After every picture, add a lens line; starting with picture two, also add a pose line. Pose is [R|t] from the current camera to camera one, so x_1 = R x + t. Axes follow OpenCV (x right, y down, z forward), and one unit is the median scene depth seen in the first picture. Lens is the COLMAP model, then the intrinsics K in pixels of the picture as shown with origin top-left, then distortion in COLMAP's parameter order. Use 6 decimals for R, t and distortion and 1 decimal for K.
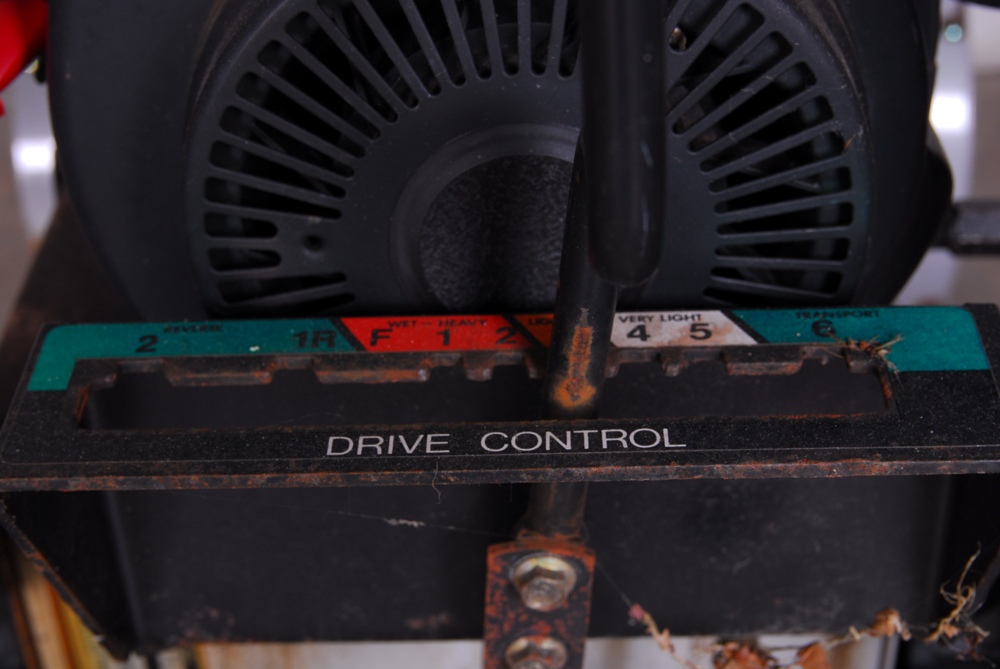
lens RADIAL K [[2183.8, 0, 500.0], [0, 2183.8, 334.5], [0, 0, 1]] dist [-0.281058, 0.130106]
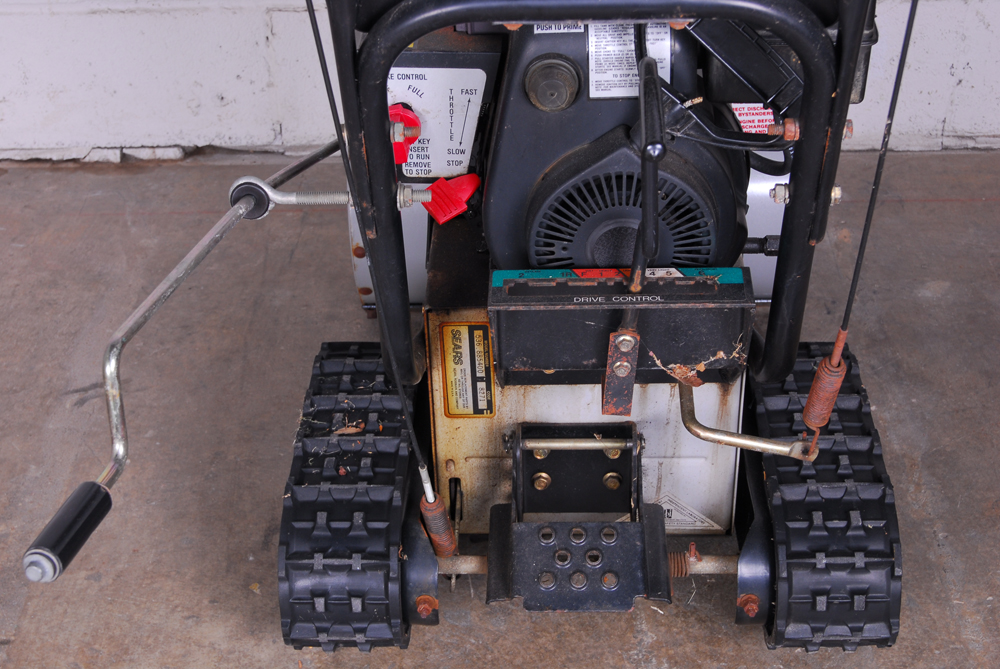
lens RADIAL K [[1784.4, 0, 500.0], [0, 1784.4, 334.5], [0, 0, 1]] dist [0.018505, -0.016021]
pose [[0.999651, 0.012471, -0.023280, -0.128622], [-0.012335, 0.999906, 0.005956, 0.090414], [0.023353, -0.005667, 0.999711, -2.120037]]
